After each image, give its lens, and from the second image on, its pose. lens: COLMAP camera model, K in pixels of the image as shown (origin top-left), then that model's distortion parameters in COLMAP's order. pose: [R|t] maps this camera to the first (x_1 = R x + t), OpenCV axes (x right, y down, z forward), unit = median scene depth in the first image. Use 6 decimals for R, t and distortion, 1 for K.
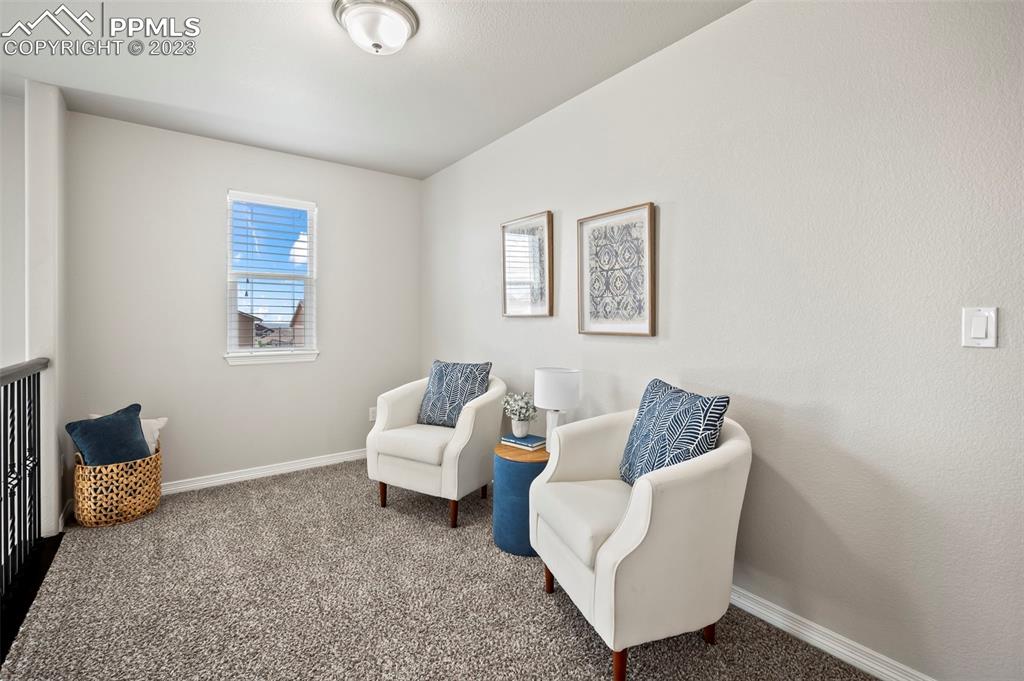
lens RADIAL K [[466.6, 0, 506.1], [0, 466.6, 324.2], [0, 0, 1]] dist [-0.000502, -0.000063]
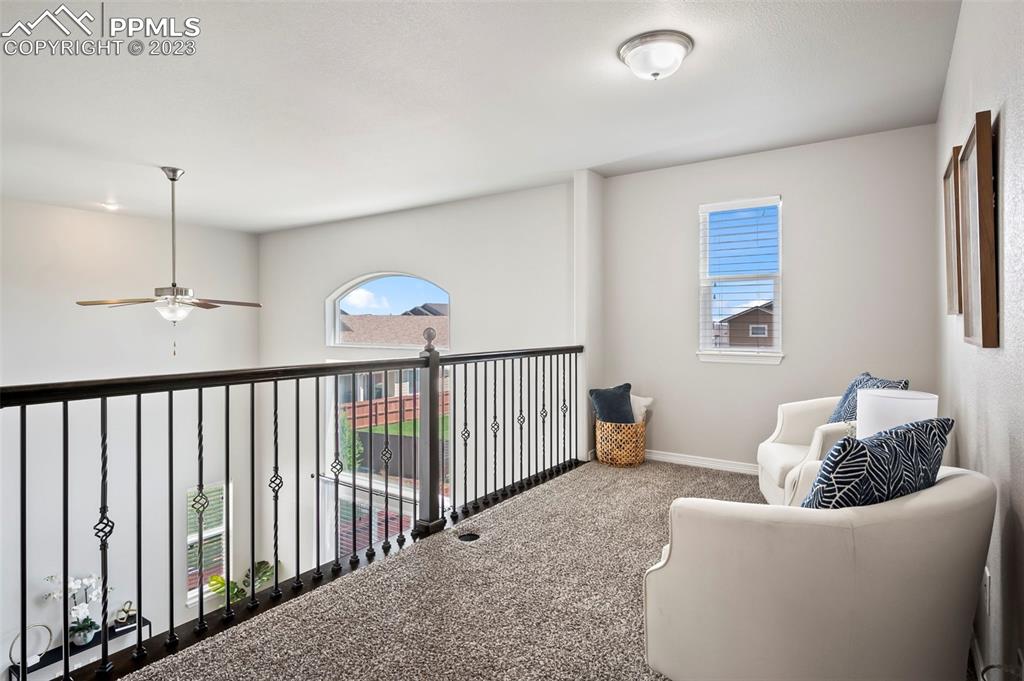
lens RADIAL K [[548.2, 0, 508.3], [0, 548.2, 326.2], [0, 0, 1]] dist [0.001180, 0.000138]
pose [[0.294899, 0.005641, -0.955512, 0.637489], [-0.006842, 0.999969, 0.003791, 0.001823], [0.955504, 0.005420, 0.294928, 0.204730]]
